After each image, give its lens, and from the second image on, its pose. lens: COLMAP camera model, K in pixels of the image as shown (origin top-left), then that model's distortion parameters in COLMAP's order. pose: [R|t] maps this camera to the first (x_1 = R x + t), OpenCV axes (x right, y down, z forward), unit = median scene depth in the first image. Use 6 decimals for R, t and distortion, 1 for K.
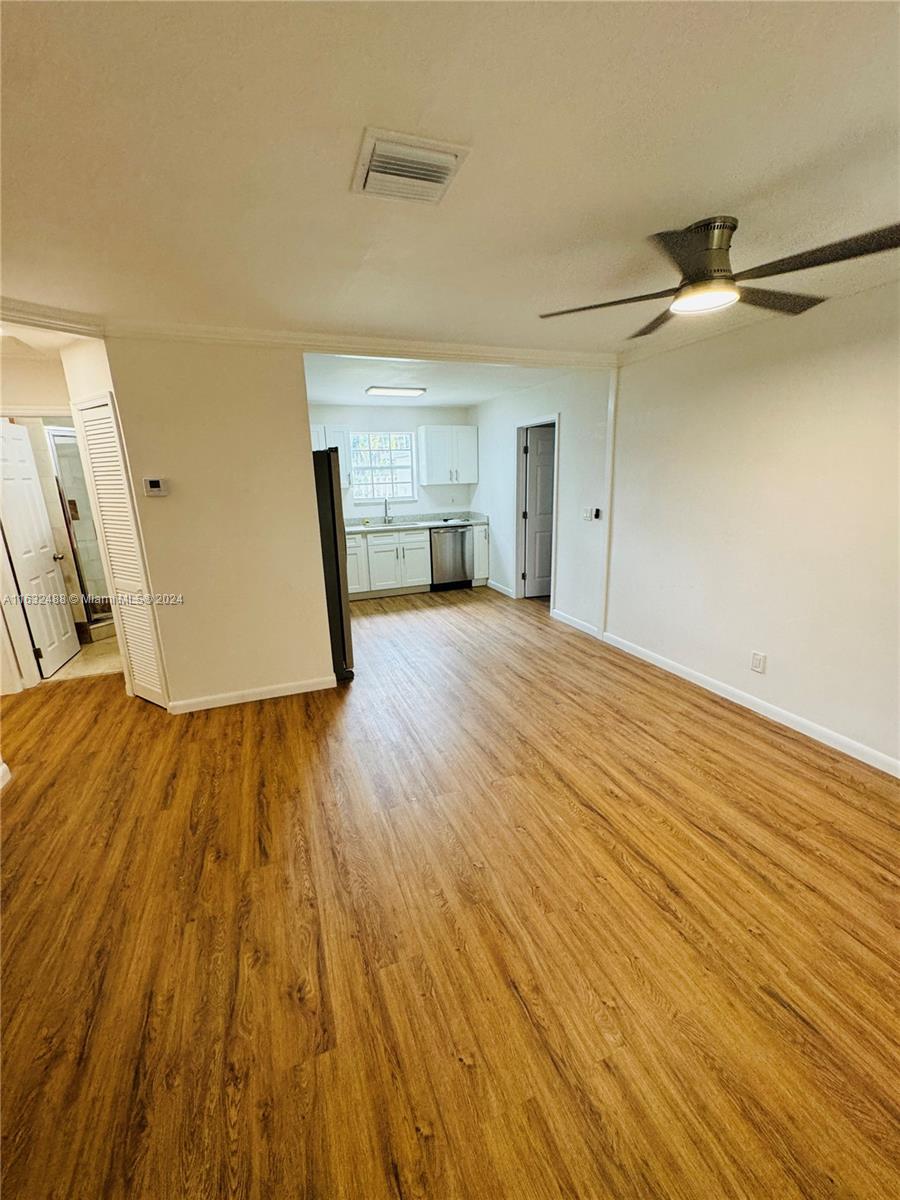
lens RADIAL K [[483.2, 0, 450.3], [0, 483.2, 603.0], [0, 0, 1]] dist [0.000302, 0.000148]
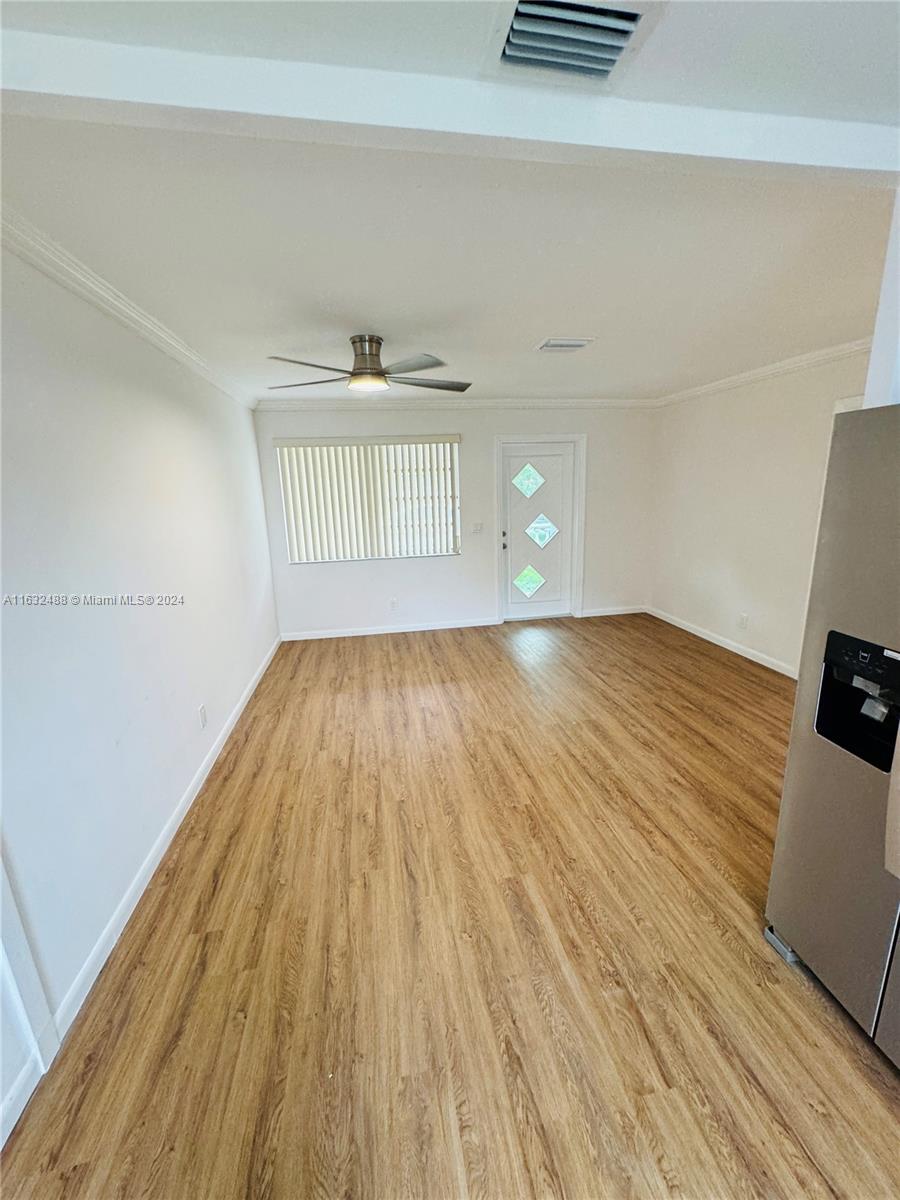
lens RADIAL K [[483.2, 0, 450.3], [0, 483.2, 597.7], [0, 0, 1]] dist [0.000302, 0.000148]
pose [[-0.979025, 0.010204, 0.203484, -0.007989], [0.105120, 0.880840, 0.461596, -0.335033], [-0.174527, 0.473304, -0.863437, 1.200794]]
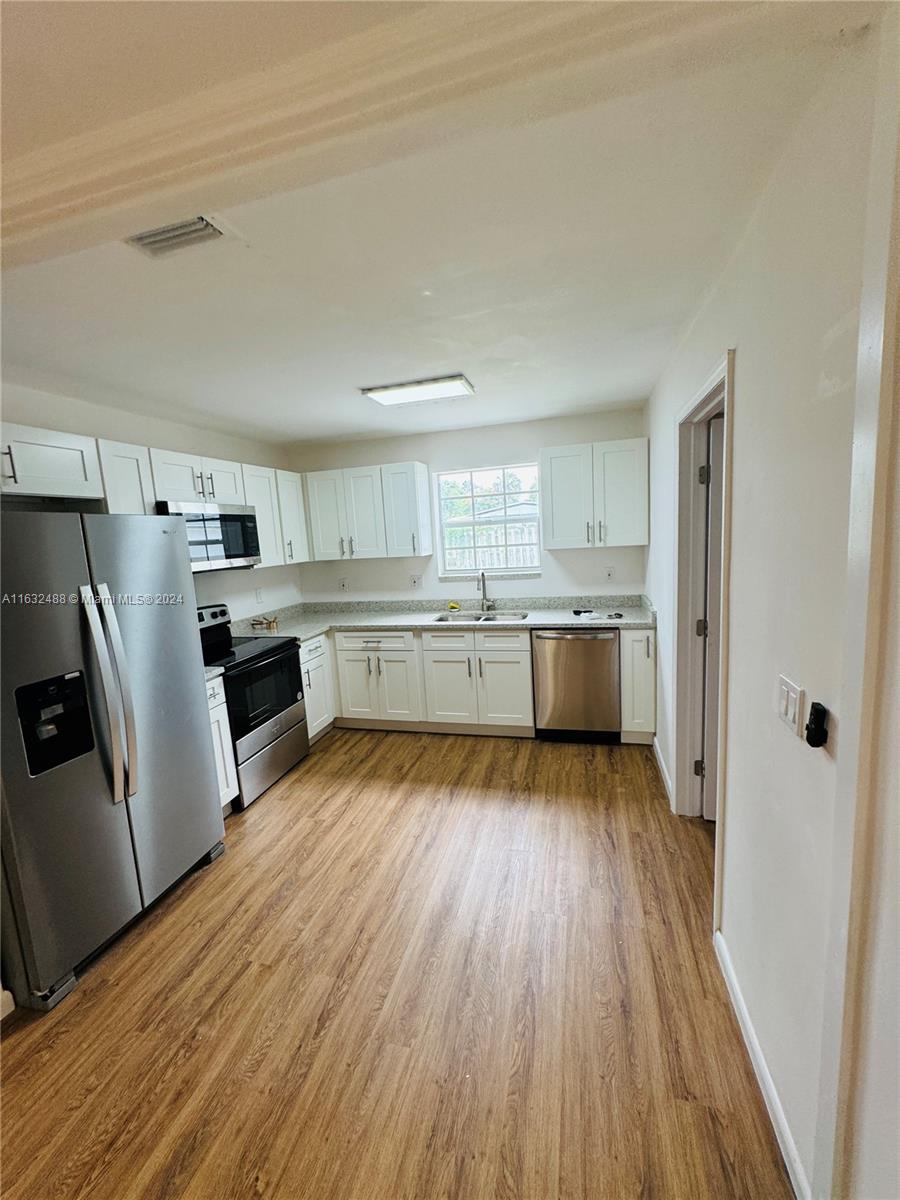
lens RADIAL K [[483.2, 0, 447.9], [0, 483.2, 601.1], [0, 0, 1]] dist [0.000302, 0.000148]
pose [[0.805450, 0.062664, -0.589341, 0.314021], [-0.113809, 0.992242, -0.050038, -0.225804], [0.581633, 0.107376, 0.806333, 0.759475]]
